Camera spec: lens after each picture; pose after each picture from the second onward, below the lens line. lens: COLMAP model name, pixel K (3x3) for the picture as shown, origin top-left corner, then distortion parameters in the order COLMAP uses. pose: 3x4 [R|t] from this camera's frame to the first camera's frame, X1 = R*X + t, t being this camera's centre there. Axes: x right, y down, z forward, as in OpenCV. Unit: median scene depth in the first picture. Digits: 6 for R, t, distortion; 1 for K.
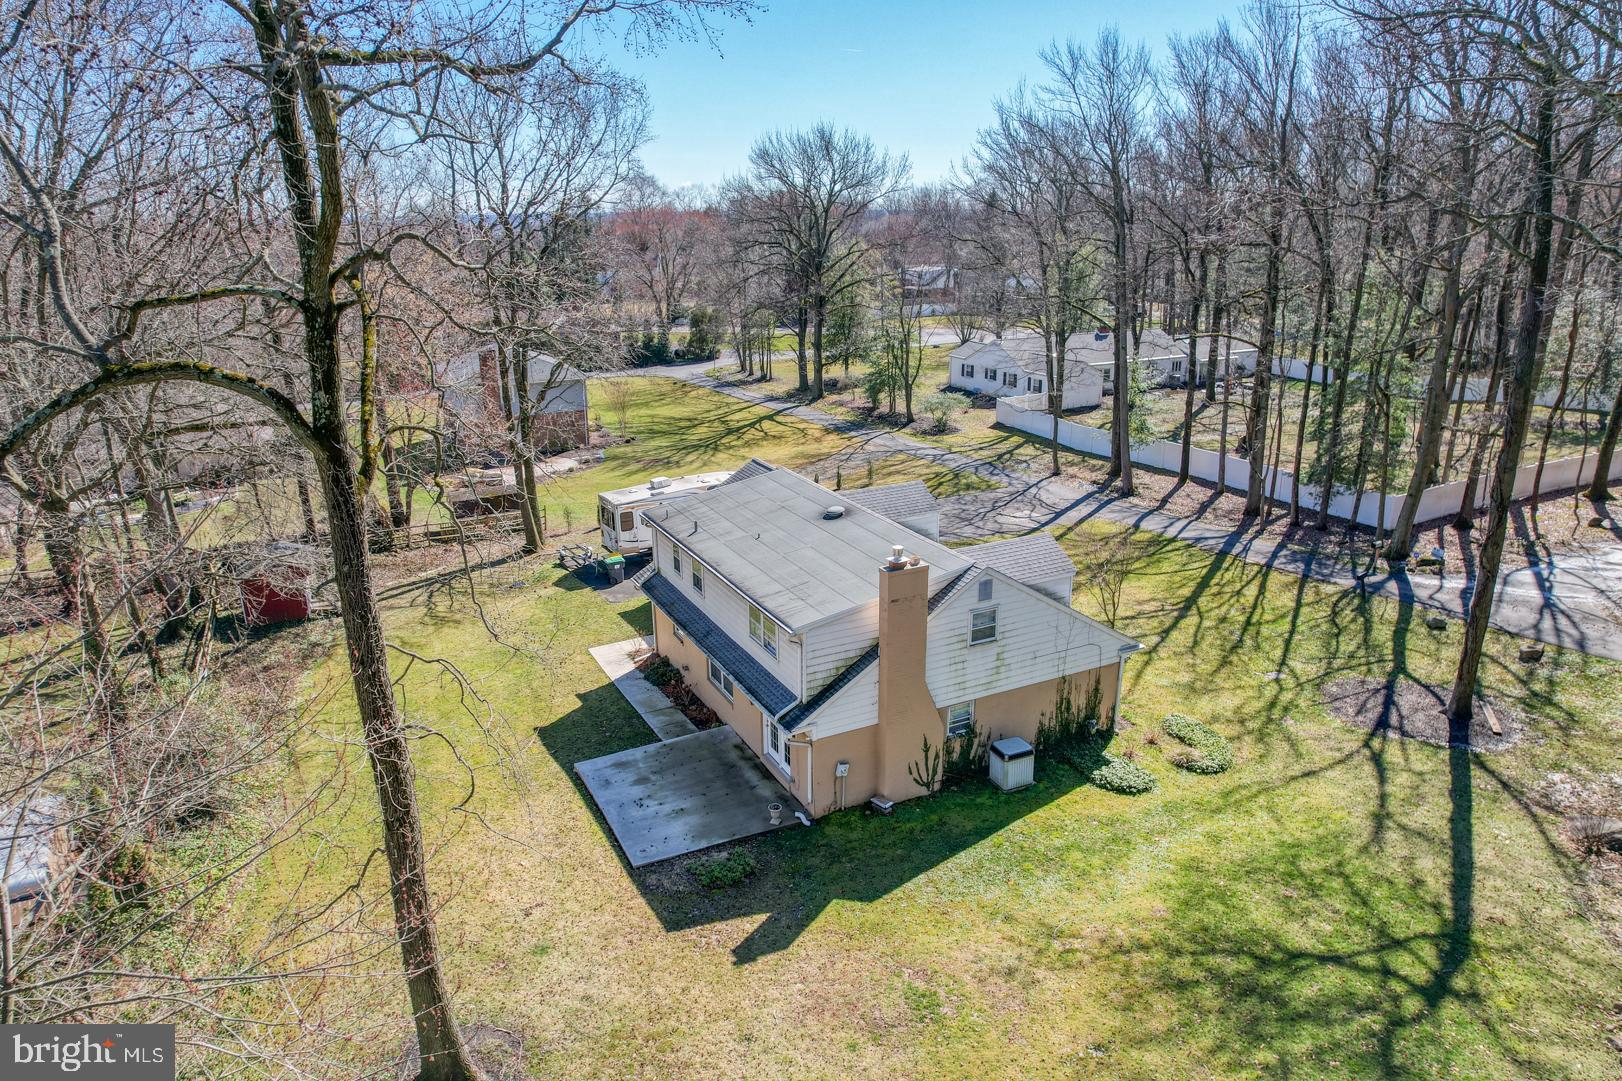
lens RADIAL K [[1050.7, 0, 812.6], [0, 1050.7, 543.4], [0, 0, 1]] dist [-0.055905, 0.032258]
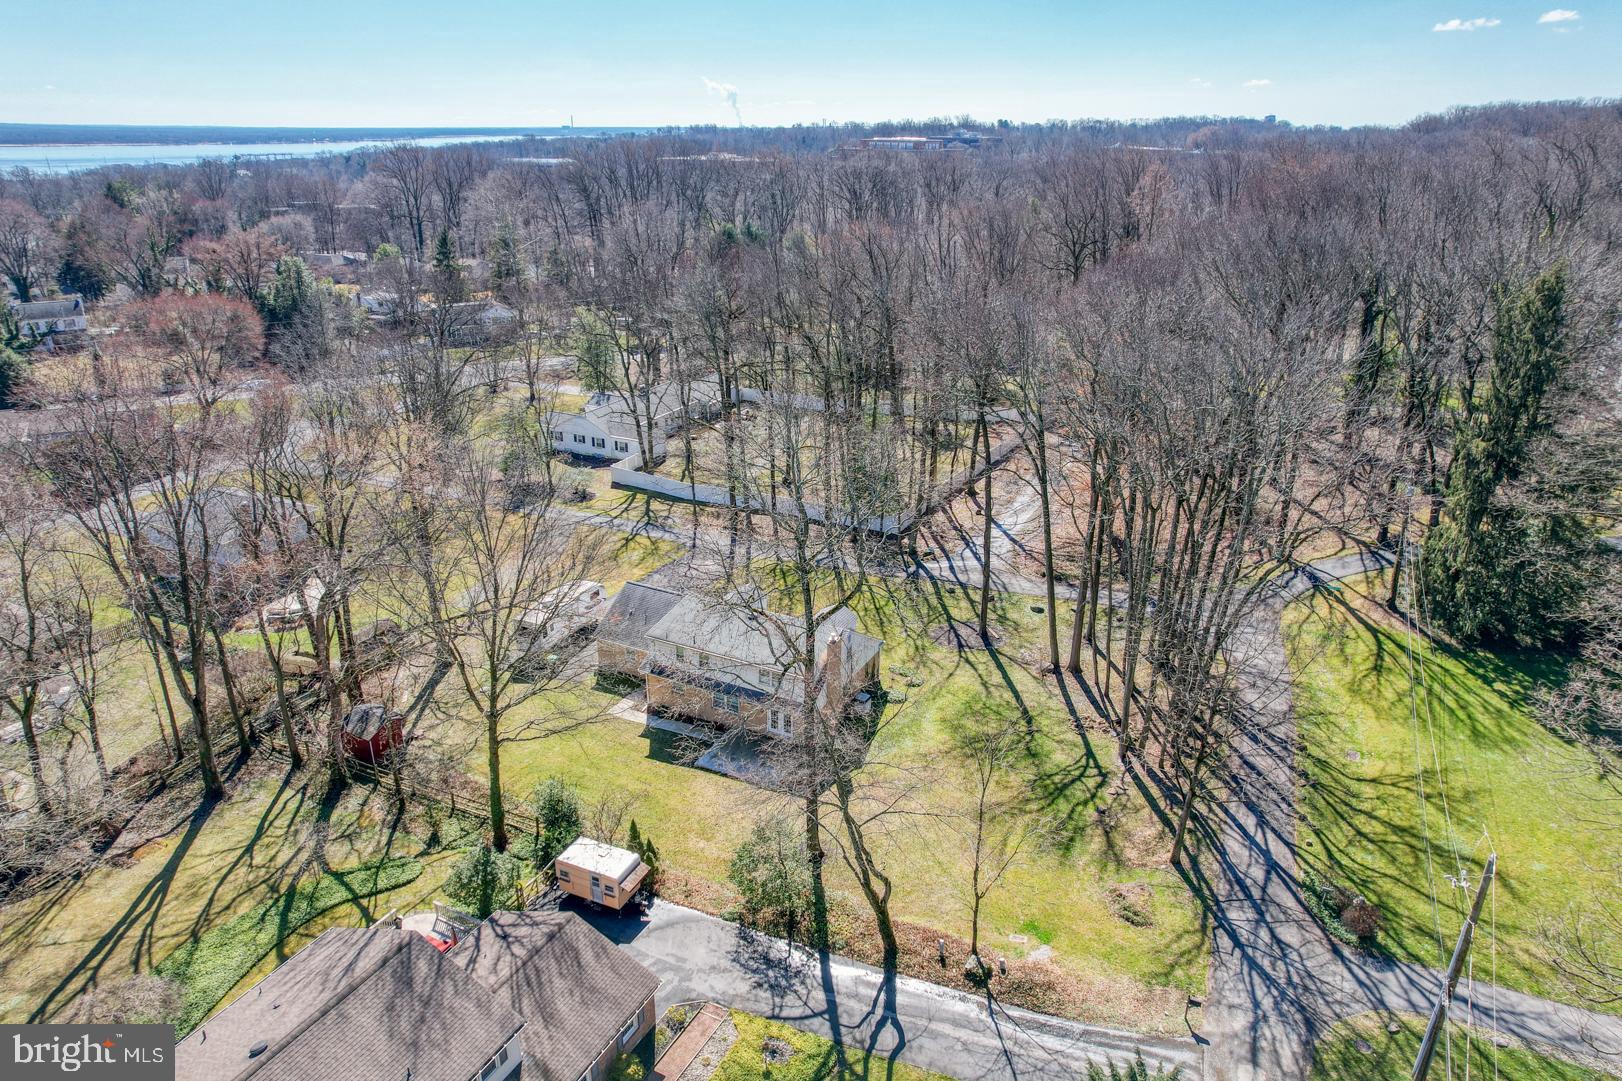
lens RADIAL K [[1050.7, 0, 824.1], [0, 1050.7, 542.4], [0, 0, 1]] dist [-0.055905, 0.032258]
pose [[0.807635, -0.203672, 0.553392, -0.926445], [0.165326, 0.979028, 0.119043, -0.371077], [-0.566032, -0.004653, 0.824370, -0.768251]]
